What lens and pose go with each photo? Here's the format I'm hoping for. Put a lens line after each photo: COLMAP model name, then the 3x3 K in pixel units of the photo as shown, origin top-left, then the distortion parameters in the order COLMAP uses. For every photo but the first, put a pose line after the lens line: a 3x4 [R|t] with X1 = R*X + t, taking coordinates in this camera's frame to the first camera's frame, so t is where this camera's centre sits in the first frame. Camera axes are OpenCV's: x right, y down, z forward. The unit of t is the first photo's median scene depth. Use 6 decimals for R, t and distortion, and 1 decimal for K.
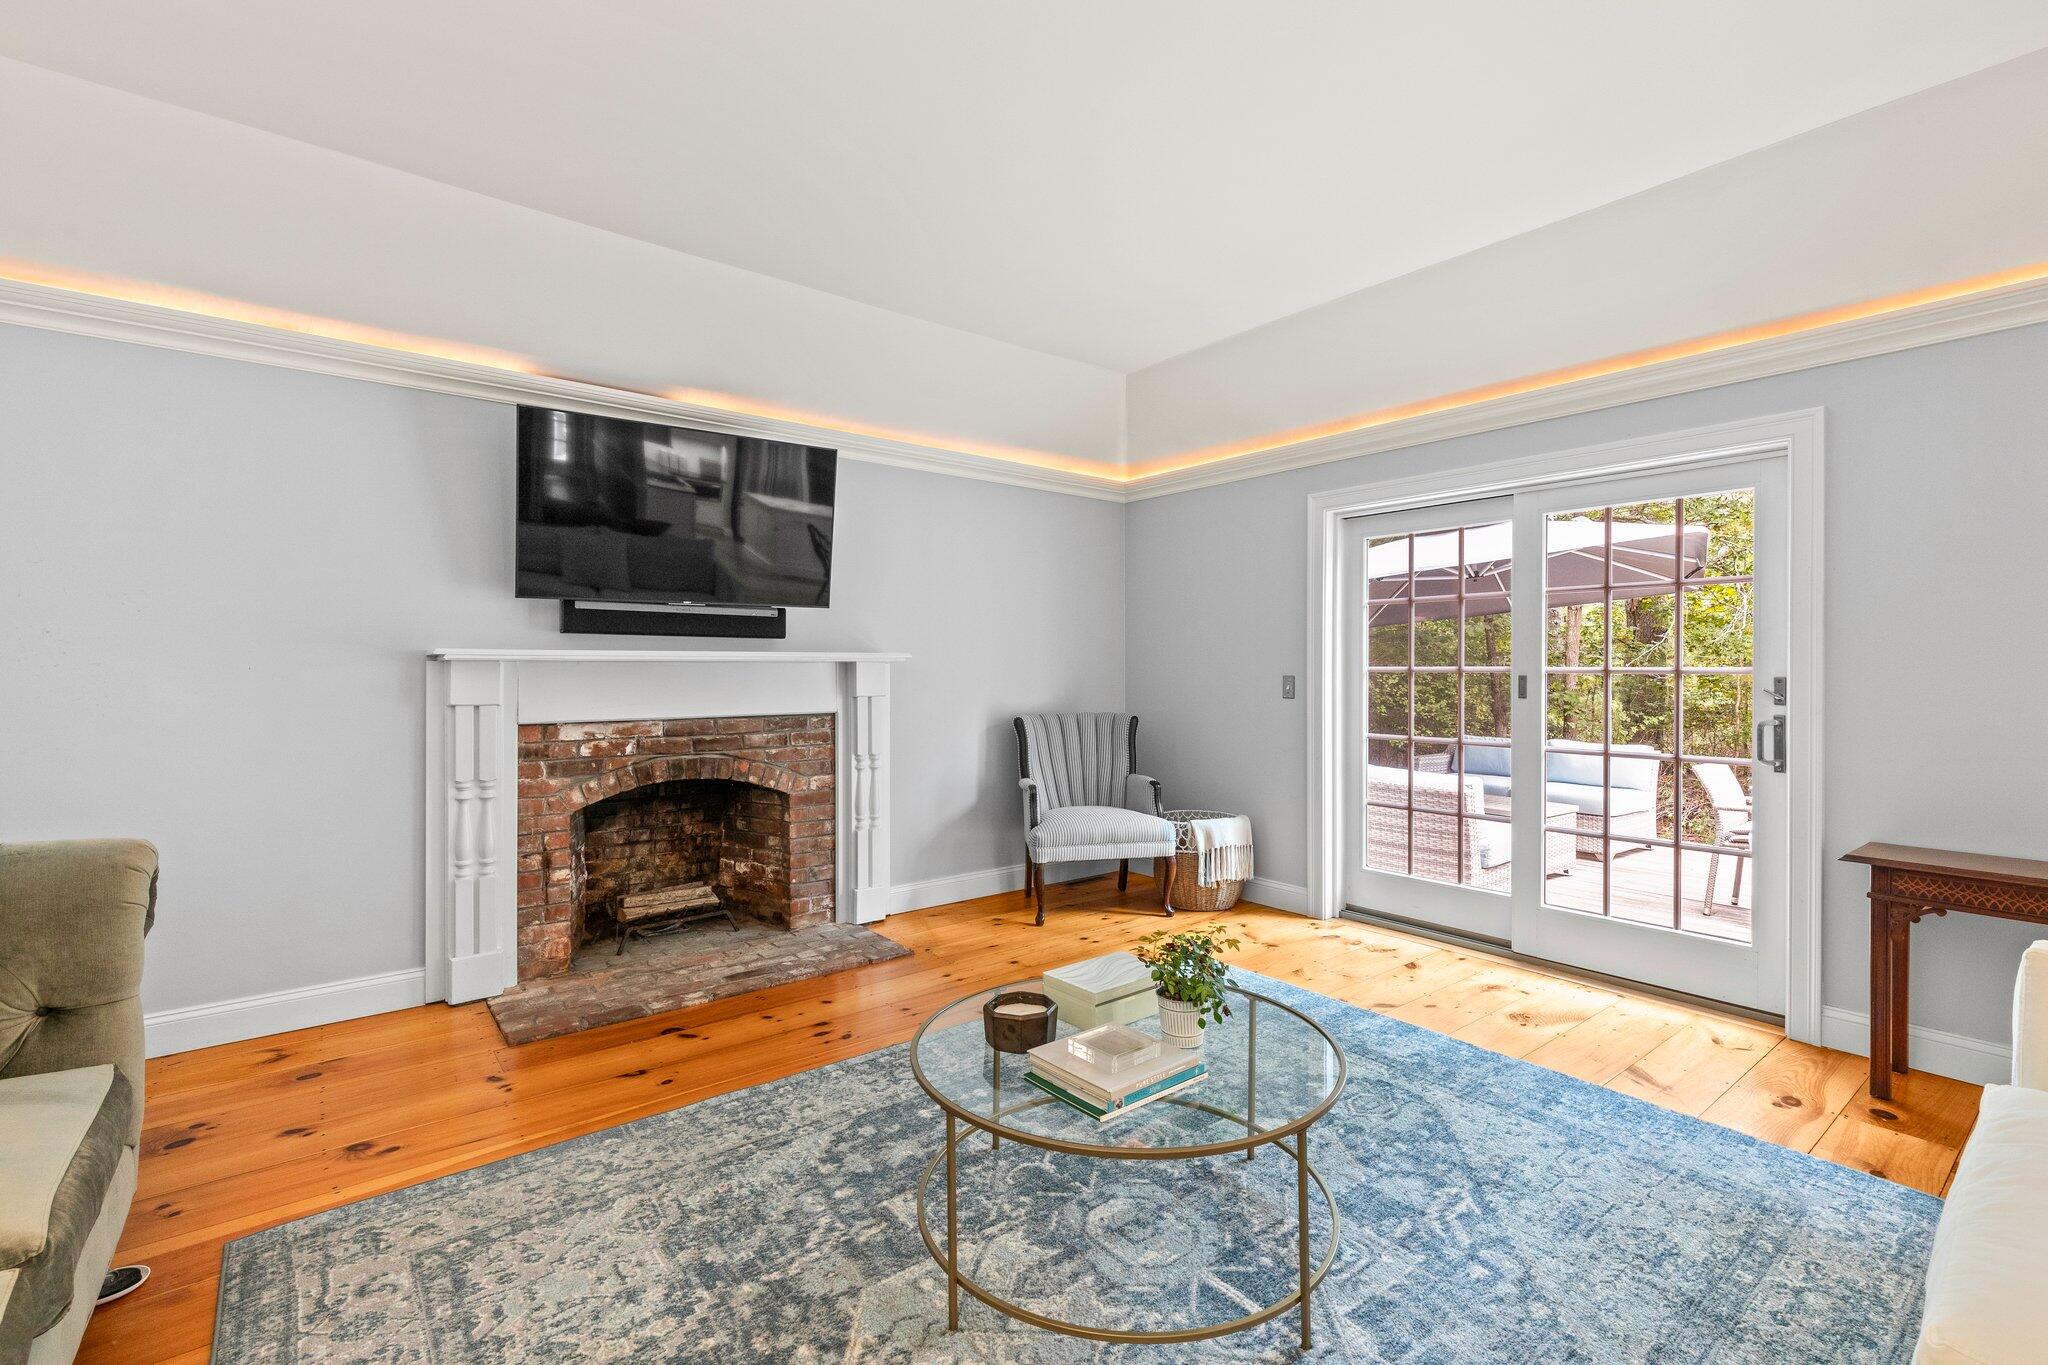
lens RADIAL K [[926.5, 0, 1072.3], [0, 926.5, 672.4], [0, 0, 1]] dist [0.007851, 0.000808]
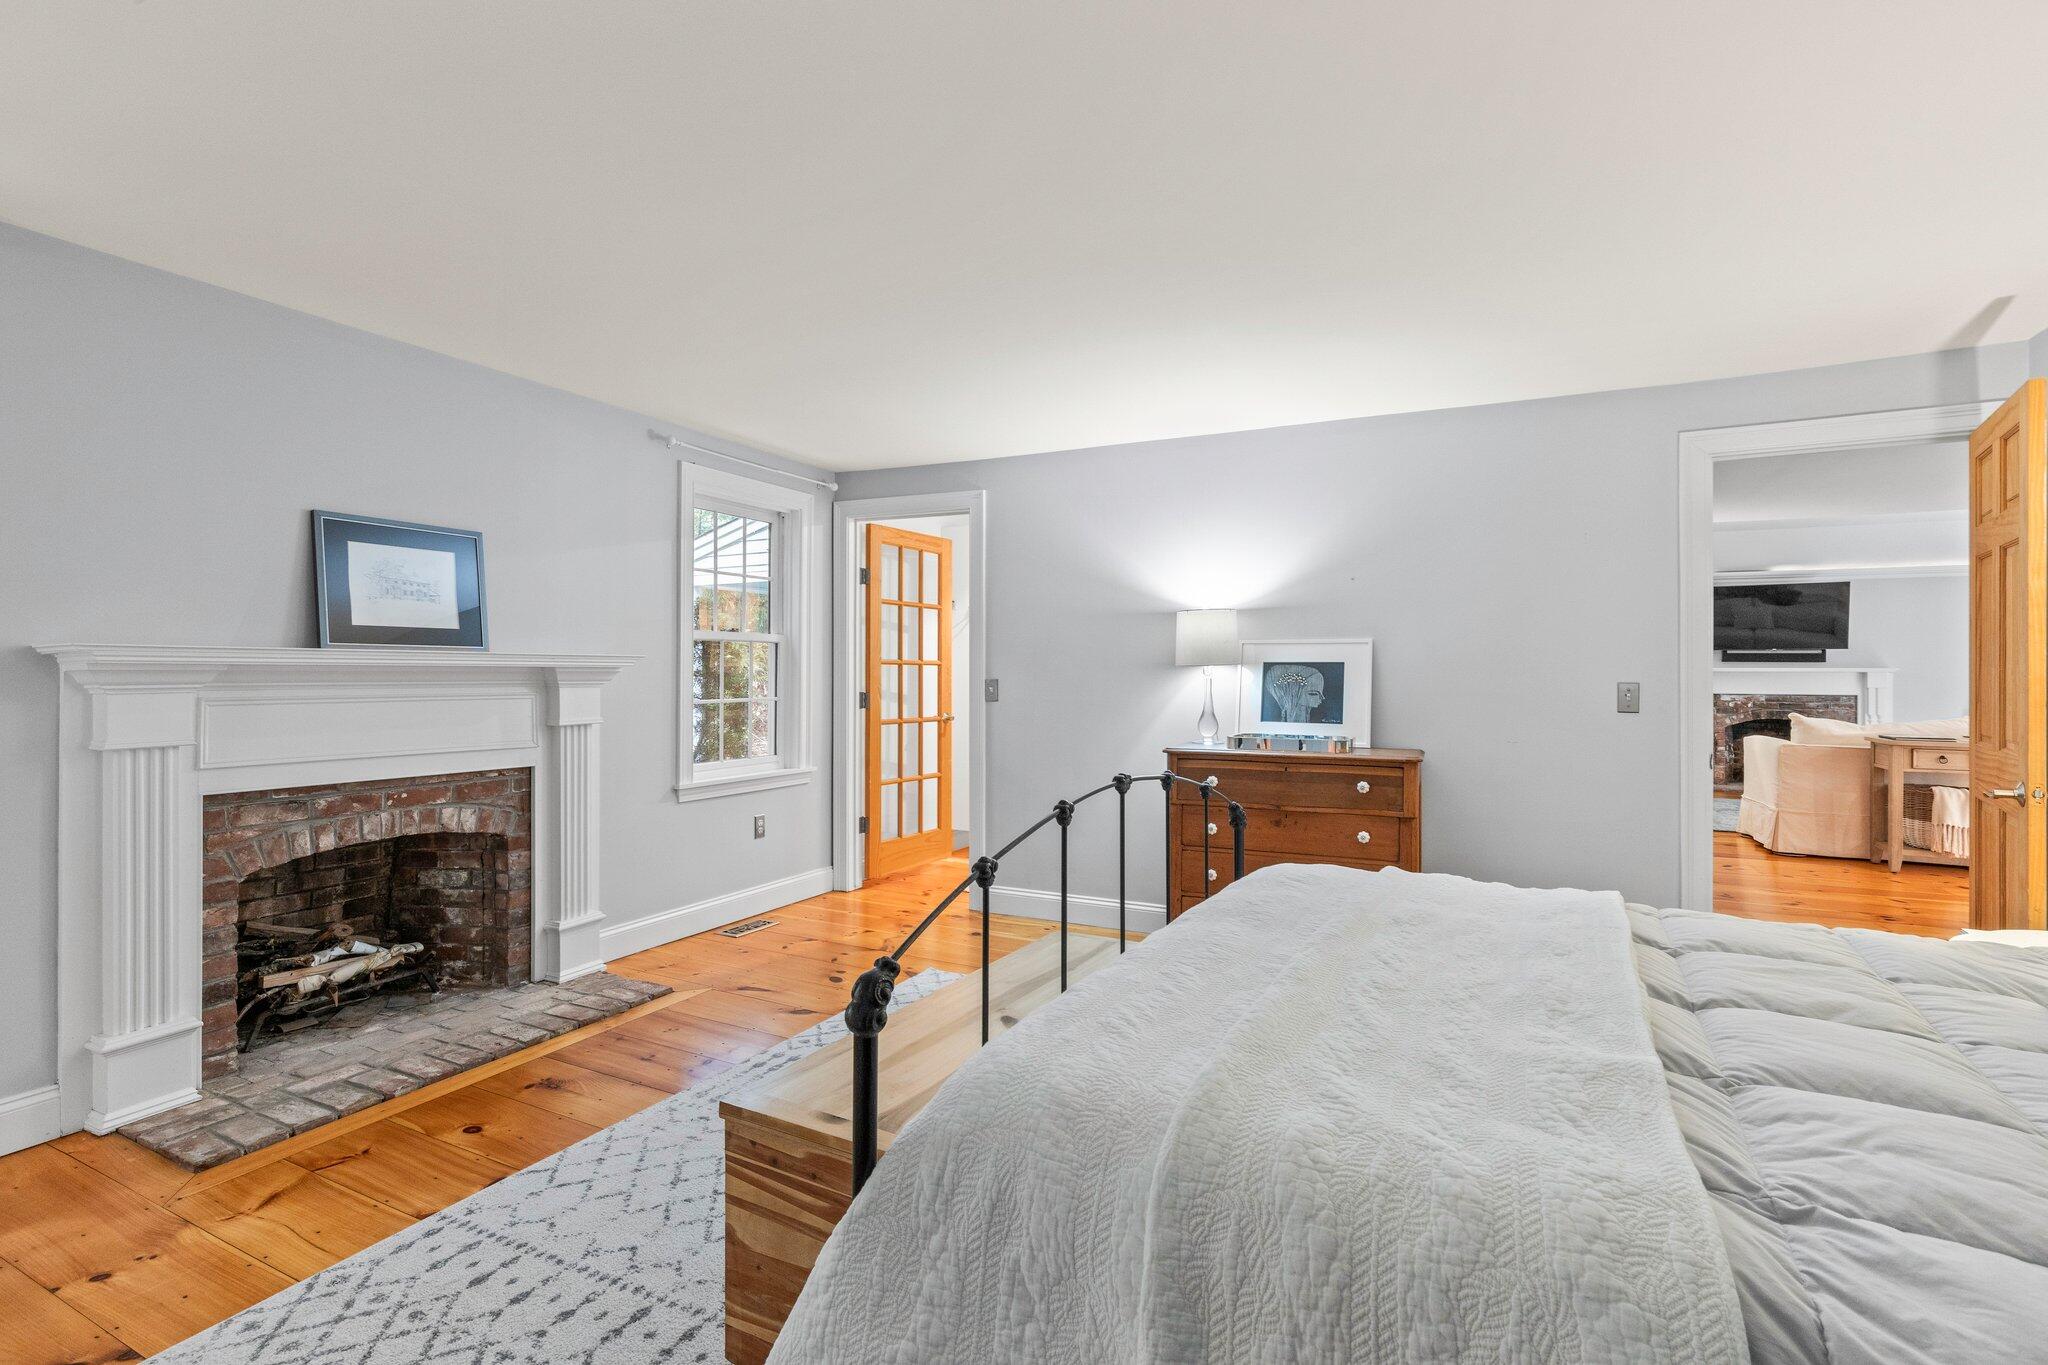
lens RADIAL K [[976.0, 0, 1015.3], [0, 976.0, 673.4], [0, 0, 1]] dist [-0.000062, -0.000211]
pose [[0.400758, 0.001671, -0.916182, 1.208532], [-0.011834, 0.999924, -0.003352, 0.026004], [0.916107, 0.012186, 0.400748, -1.994723]]
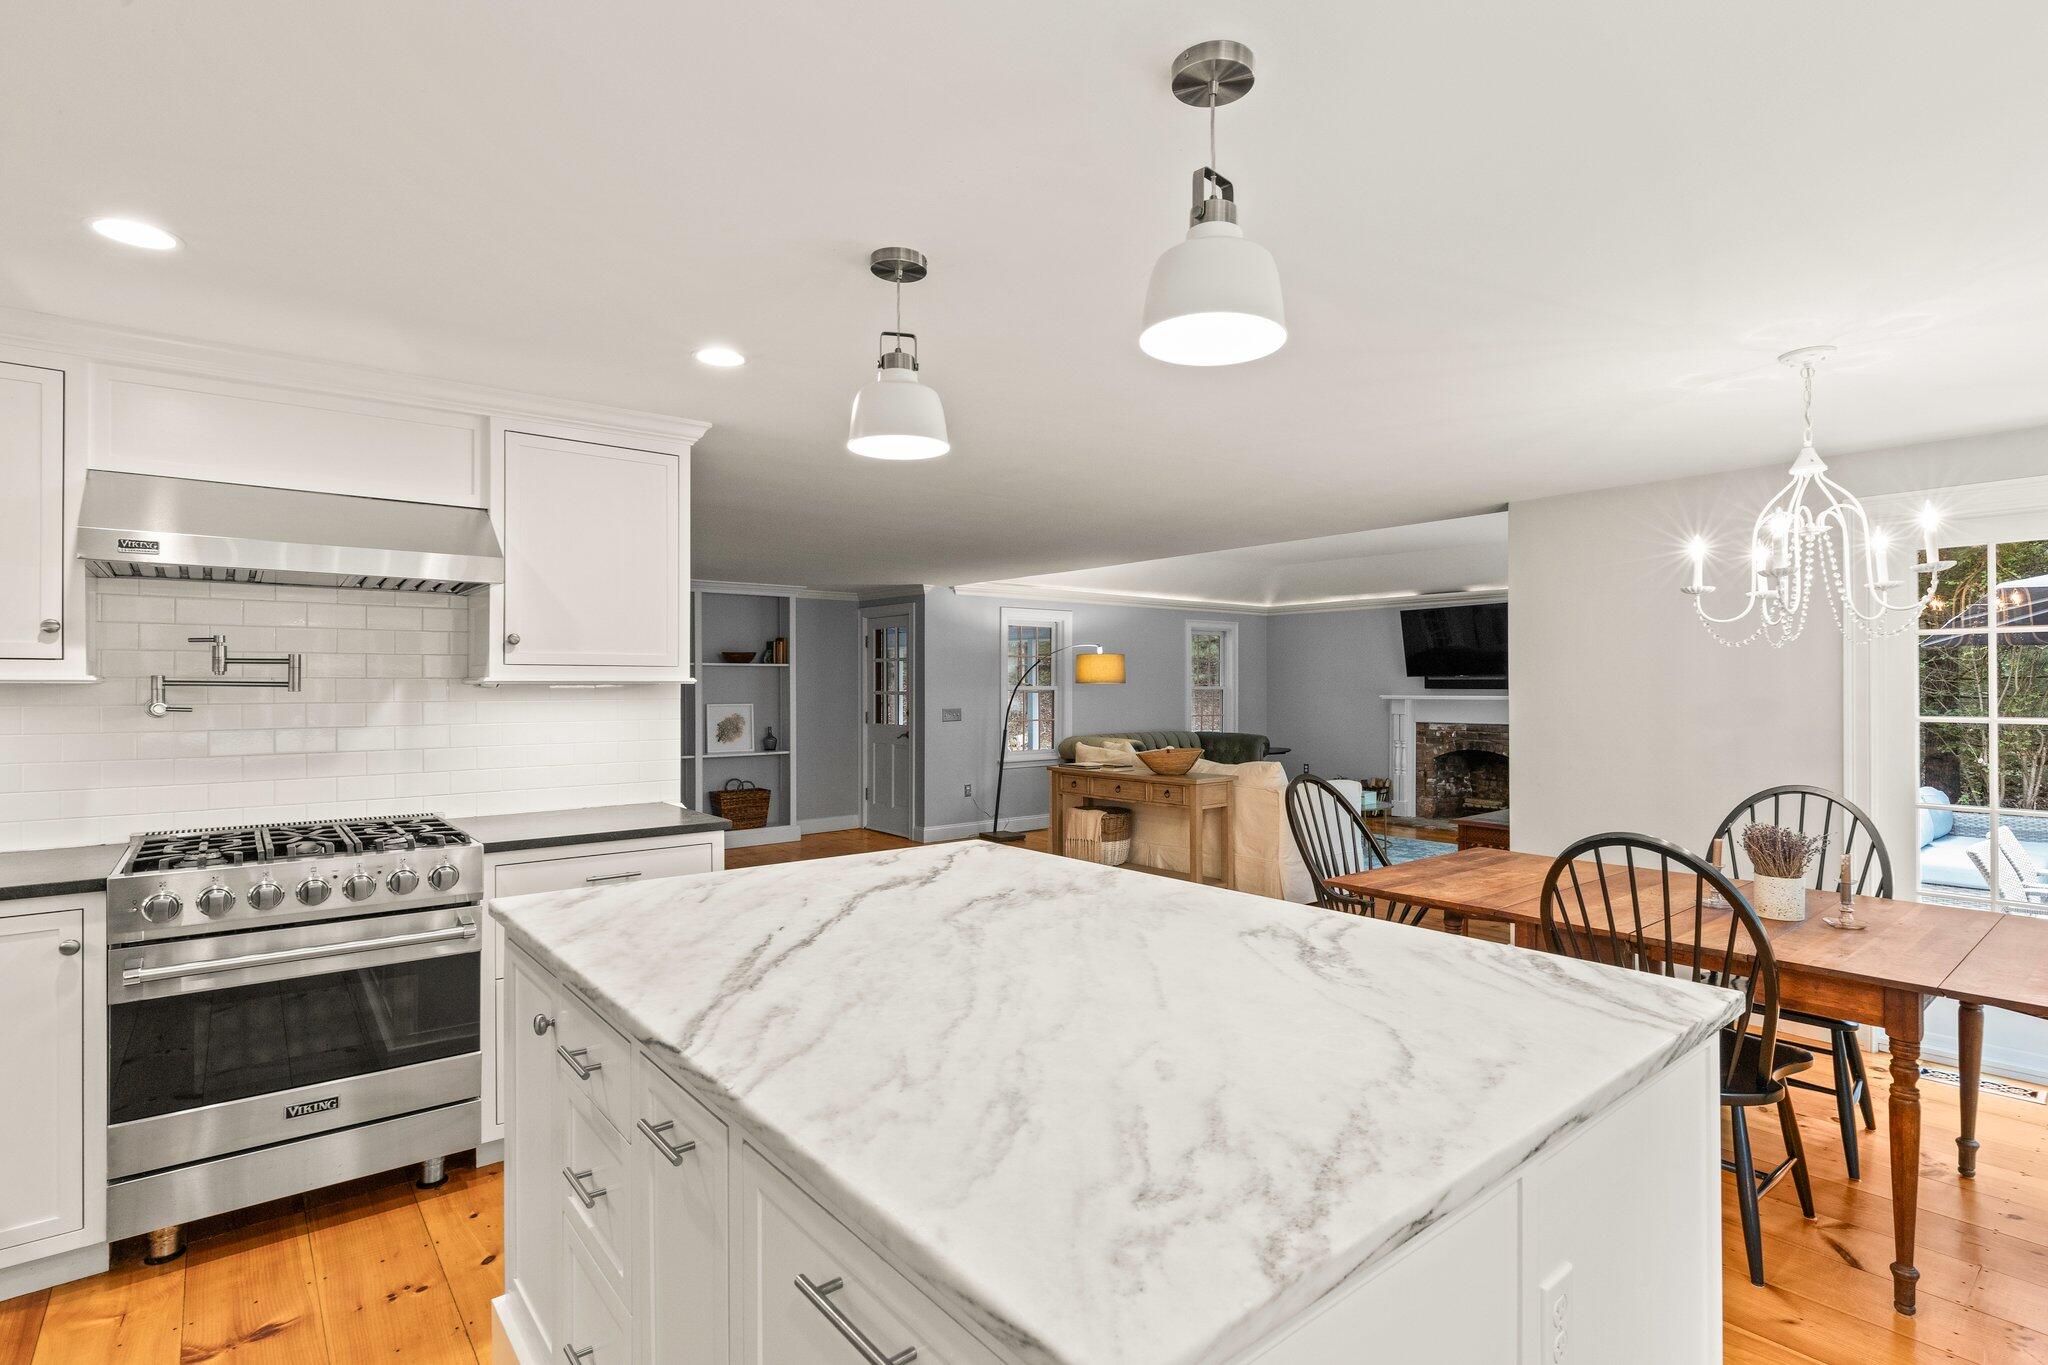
lens RADIAL K [[1008.8, 0, 1039.2], [0, 1008.8, 678.8], [0, 0, 1]] dist [-0.004400, 0.000091]
pose [[0.015383, -0.008968, -0.999841, 2.155771], [-0.007237, 0.999933, -0.009080, -0.033785], [0.999855, 0.007375, 0.015317, -0.140527]]
